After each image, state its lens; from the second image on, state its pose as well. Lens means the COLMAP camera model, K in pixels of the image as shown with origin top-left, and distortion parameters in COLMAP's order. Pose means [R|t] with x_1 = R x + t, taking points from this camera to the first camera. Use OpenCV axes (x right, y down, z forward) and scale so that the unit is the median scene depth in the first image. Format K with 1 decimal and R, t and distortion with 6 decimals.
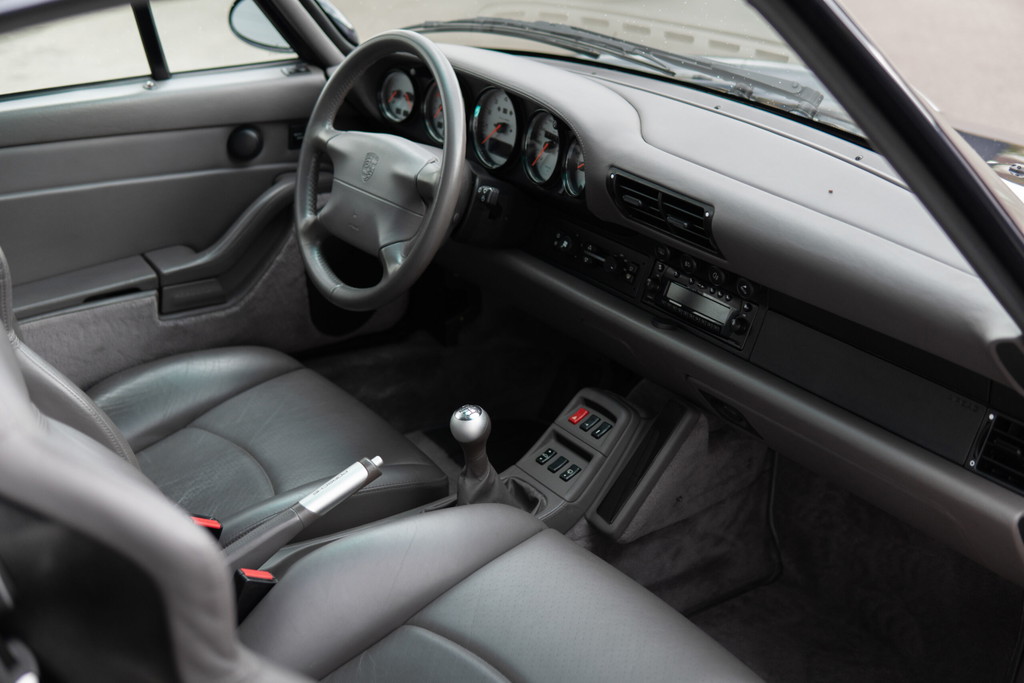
lens RADIAL K [[1420.8, 0, 512.3], [0, 1420.8, 340.8], [0, 0, 1]] dist [-0.167575, 0.000000]
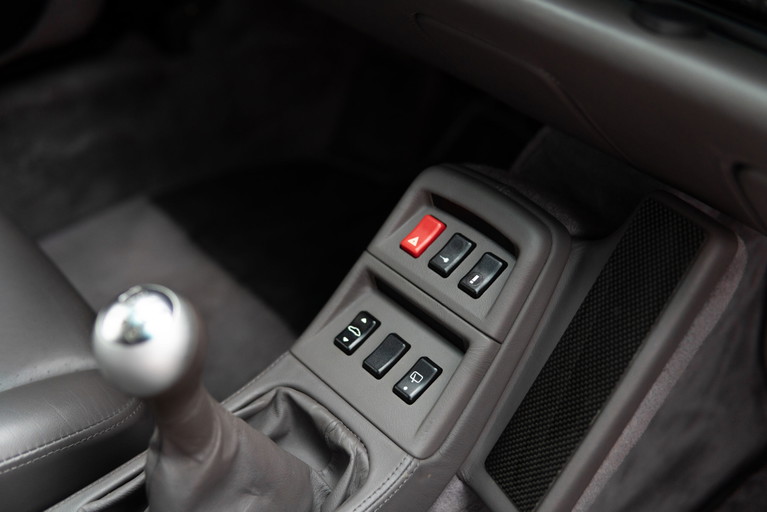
lens RADIAL K [[1064.2, 0, 382.5], [0, 1064.2, 257.5], [0, 0, 1]] dist [-0.167575, 0.000000]
pose [[0.994400, -0.088481, 0.057791, 0.014928], [0.071934, 0.967299, 0.243226, -0.021818], [-0.077422, -0.237707, 0.968247, 0.691492]]
